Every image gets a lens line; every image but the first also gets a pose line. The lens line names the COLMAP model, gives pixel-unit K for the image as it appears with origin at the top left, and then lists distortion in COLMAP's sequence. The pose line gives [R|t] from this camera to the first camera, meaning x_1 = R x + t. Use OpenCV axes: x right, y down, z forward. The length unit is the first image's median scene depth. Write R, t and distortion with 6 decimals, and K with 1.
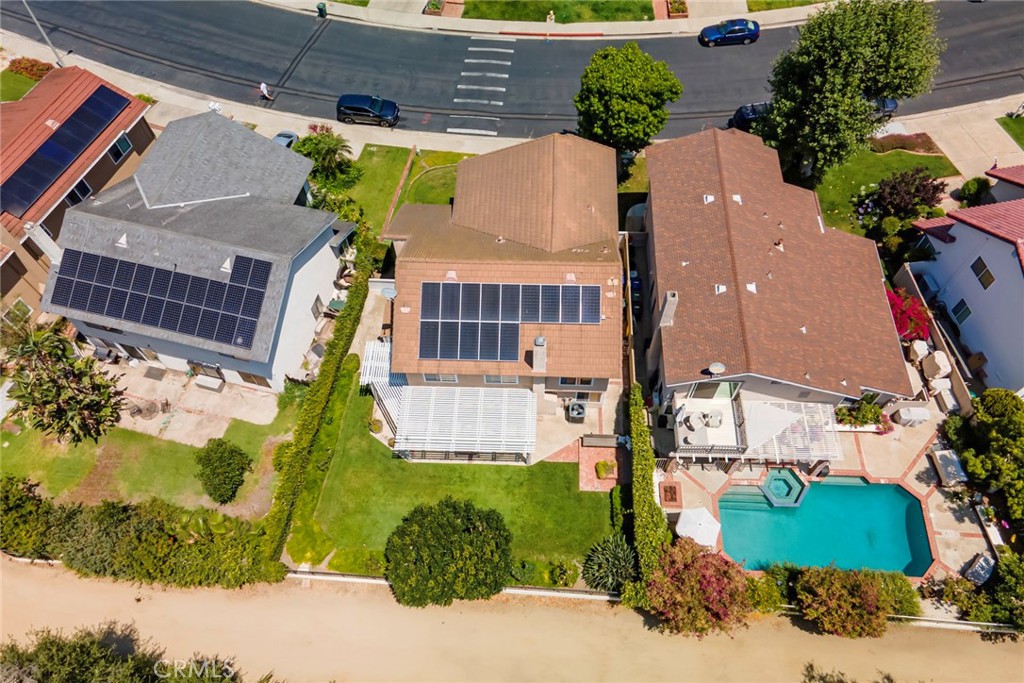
lens RADIAL K [[779.8, 0, 510.4], [0, 779.8, 338.5], [0, 0, 1]] dist [0.029309, 0.006733]
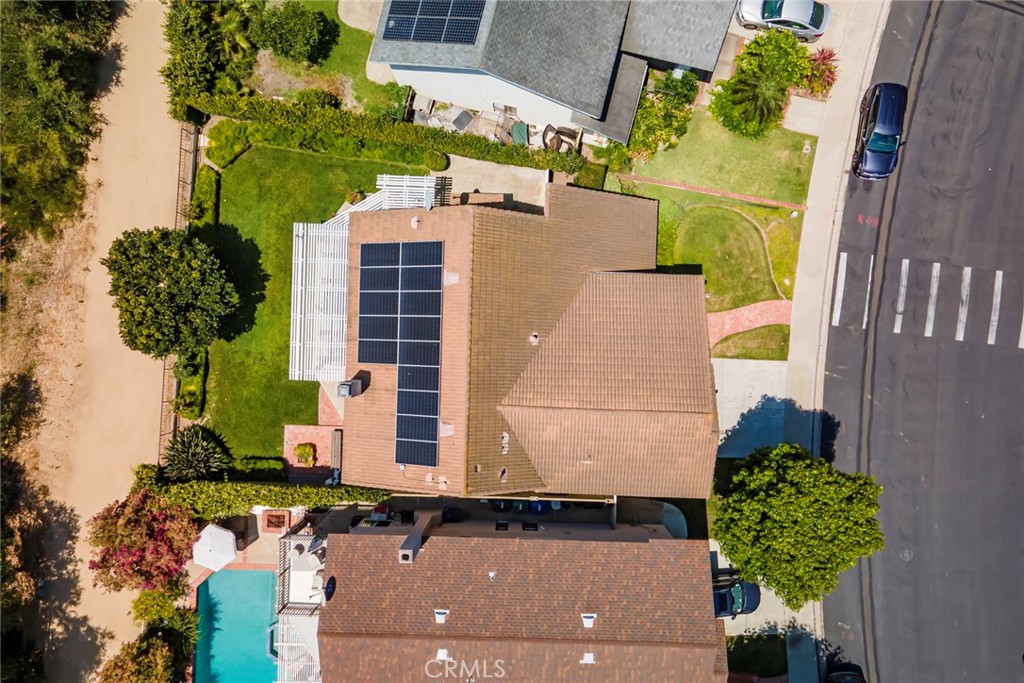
lens RADIAL K [[779.8, 0, 512.9], [0, 779.8, 345.5], [0, 0, 1]] dist [0.029309, 0.006733]
pose [[0.010559, 0.999770, 0.018660, -0.021399], [-0.843310, -0.001125, 0.537426, -0.545259], [0.537323, -0.021411, 0.843105, 0.363636]]
